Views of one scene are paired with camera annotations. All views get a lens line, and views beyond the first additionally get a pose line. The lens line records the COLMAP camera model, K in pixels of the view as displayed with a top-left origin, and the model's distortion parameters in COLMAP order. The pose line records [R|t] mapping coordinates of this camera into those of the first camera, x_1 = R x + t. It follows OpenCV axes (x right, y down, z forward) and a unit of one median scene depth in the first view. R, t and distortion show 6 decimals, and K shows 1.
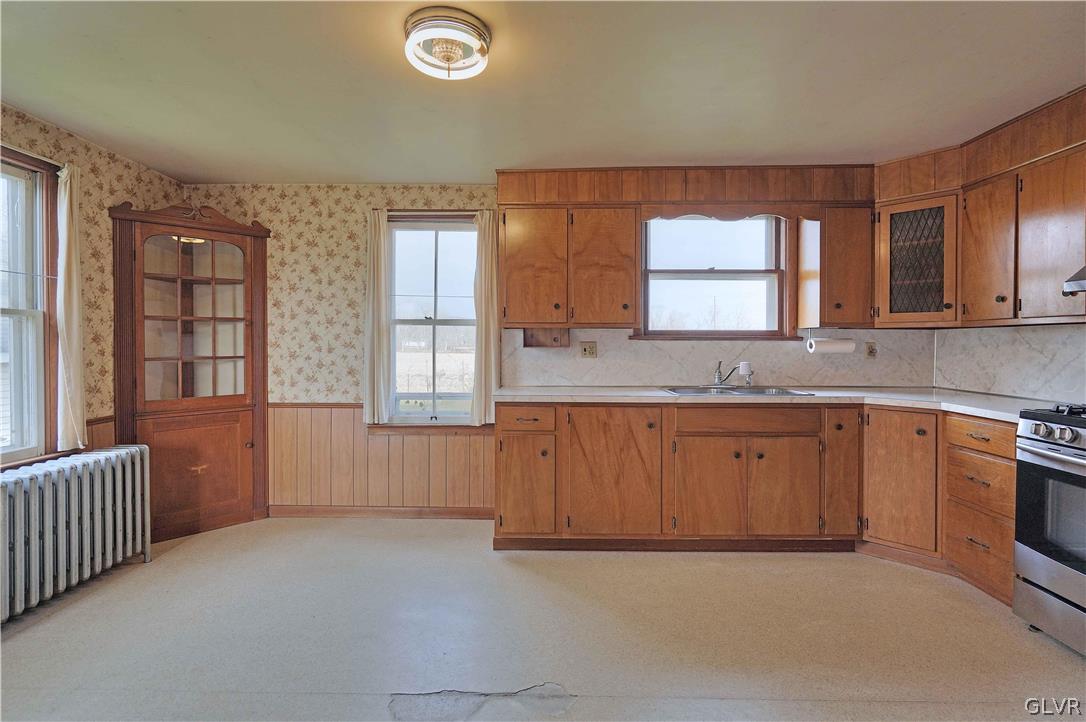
lens RADIAL K [[506.6, 0, 543.4], [0, 506.6, 343.0], [0, 0, 1]] dist [-0.002399, 0.001229]
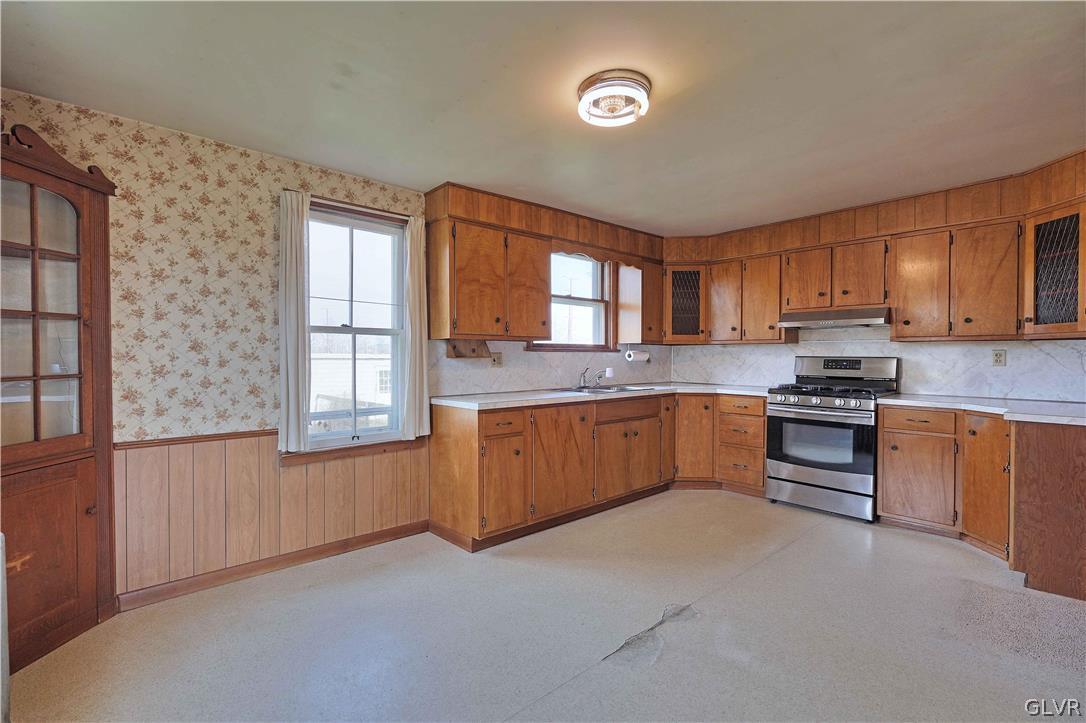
lens RADIAL K [[491.2, 0, 543.0], [0, 491.2, 361.5], [0, 0, 1]] dist [-0.001828, 0.001507]
pose [[0.735194, -0.010189, 0.677780, -0.595881], [0.001598, 0.999910, 0.013298, 0.002621], [-0.677855, -0.008694, 0.735144, 0.146675]]
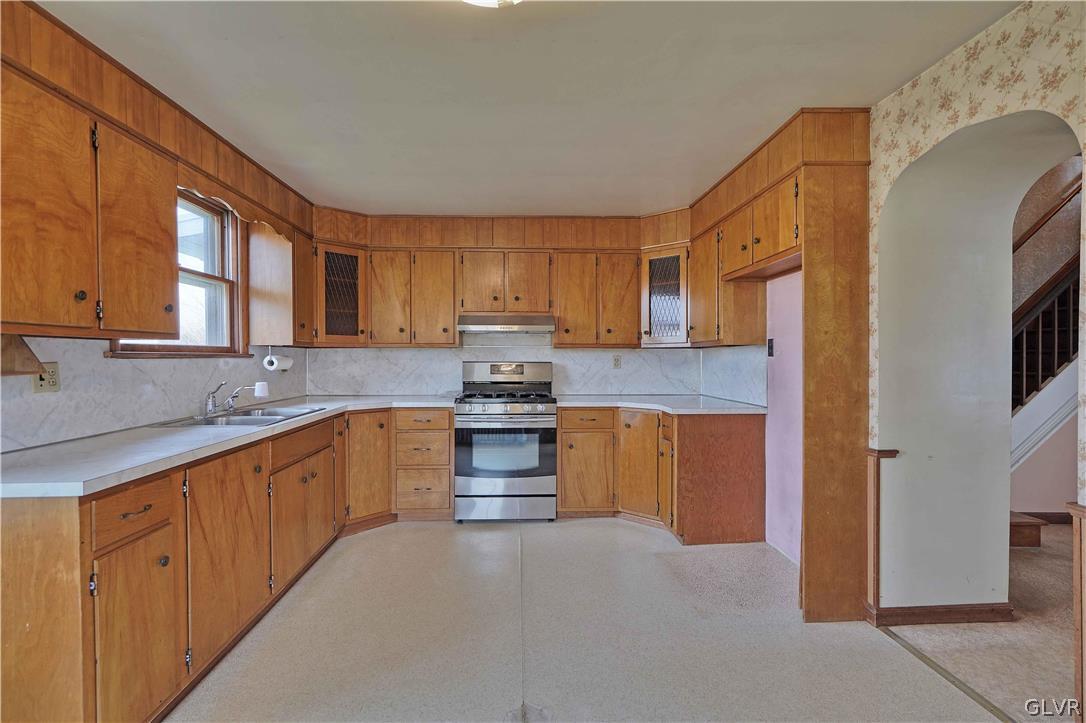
lens RADIAL K [[508.3, 0, 535.3], [0, 508.3, 363.2], [0, 0, 1]] dist [-0.000714, 0.001073]
pose [[-0.050517, -0.016437, 0.998588, -0.503996], [0.002873, 0.999858, 0.016603, -0.009436], [-0.998719, 0.003708, -0.050462, 0.532873]]
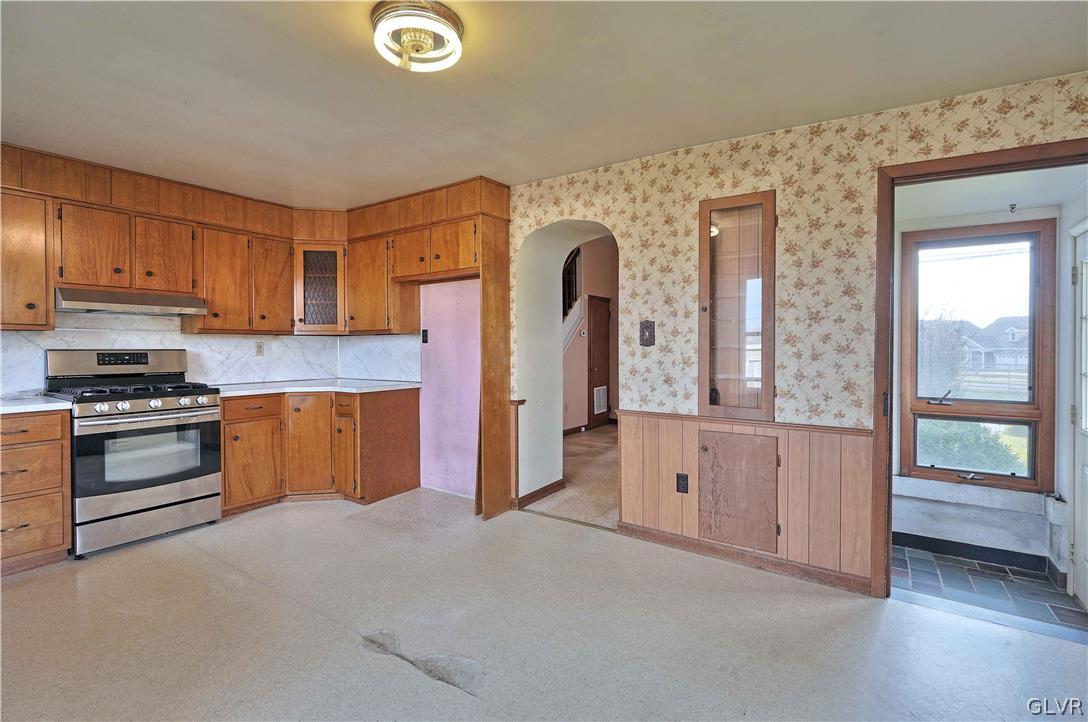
lens RADIAL K [[504.3, 0, 542.1], [0, 504.3, 351.1], [0, 0, 1]] dist [-0.001631, 0.000859]
pose [[-0.828299, -0.008995, 0.560214, -0.504209], [-0.000122, 0.999874, 0.015874, -0.004942], [-0.560287, 0.013080, -0.828196, 0.911074]]
